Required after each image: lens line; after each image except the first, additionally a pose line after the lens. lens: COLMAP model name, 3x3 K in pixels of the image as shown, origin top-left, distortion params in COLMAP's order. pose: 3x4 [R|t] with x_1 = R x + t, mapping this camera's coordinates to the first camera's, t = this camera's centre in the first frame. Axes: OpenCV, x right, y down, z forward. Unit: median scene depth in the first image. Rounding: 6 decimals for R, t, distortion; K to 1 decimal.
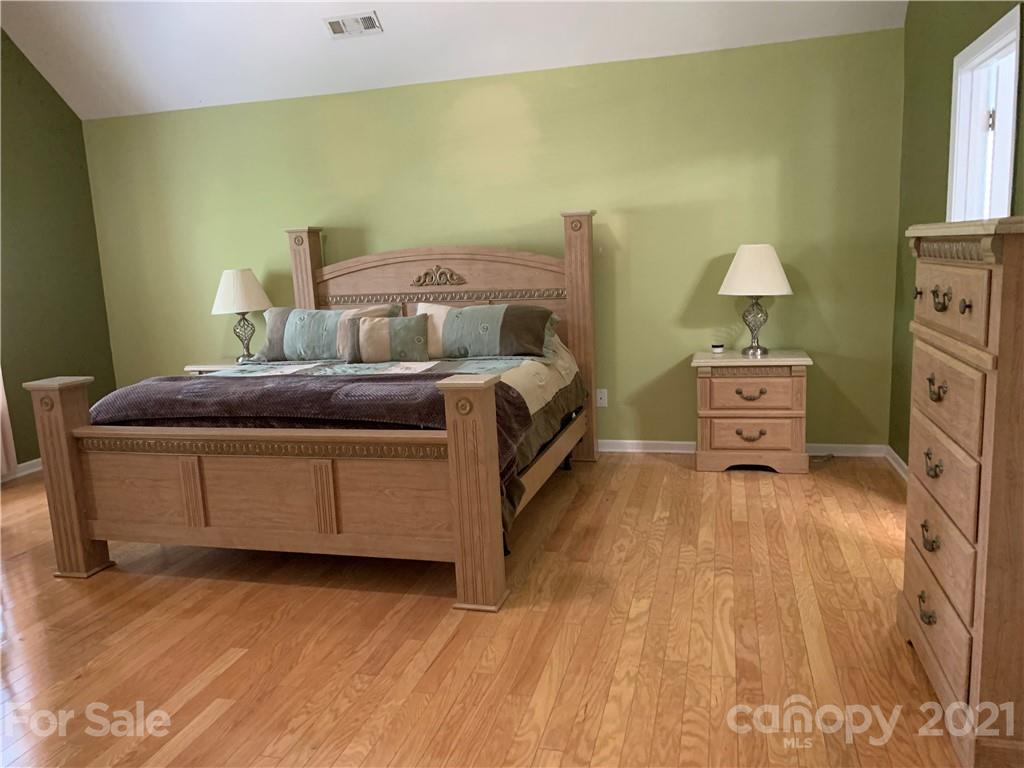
lens RADIAL K [[784.1, 0, 517.1], [0, 784.1, 386.6], [0, 0, 1]] dist [0.064738, -0.105109]
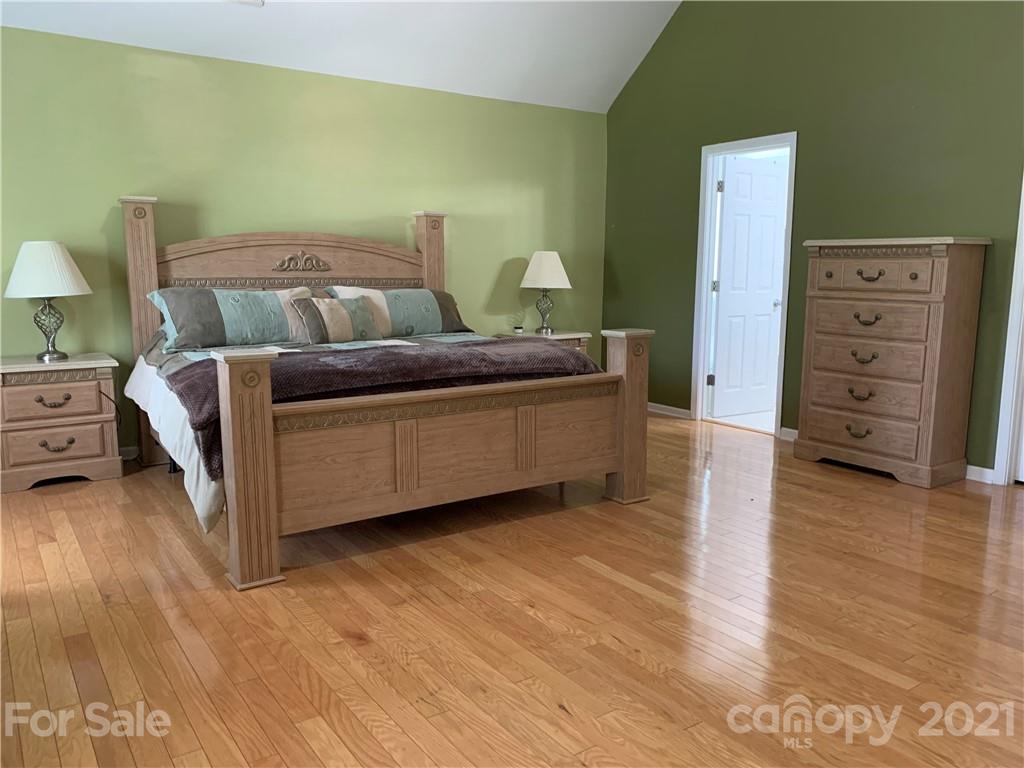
lens RADIAL K [[784.1, 0, 515.7], [0, 784.1, 382.0], [0, 0, 1]] dist [0.064738, -0.105109]
pose [[0.643355, -0.062497, 0.763013, -0.801535], [0.091378, 0.995806, 0.004516, 0.035552], [-0.760095, 0.066817, 0.646367, 0.181947]]
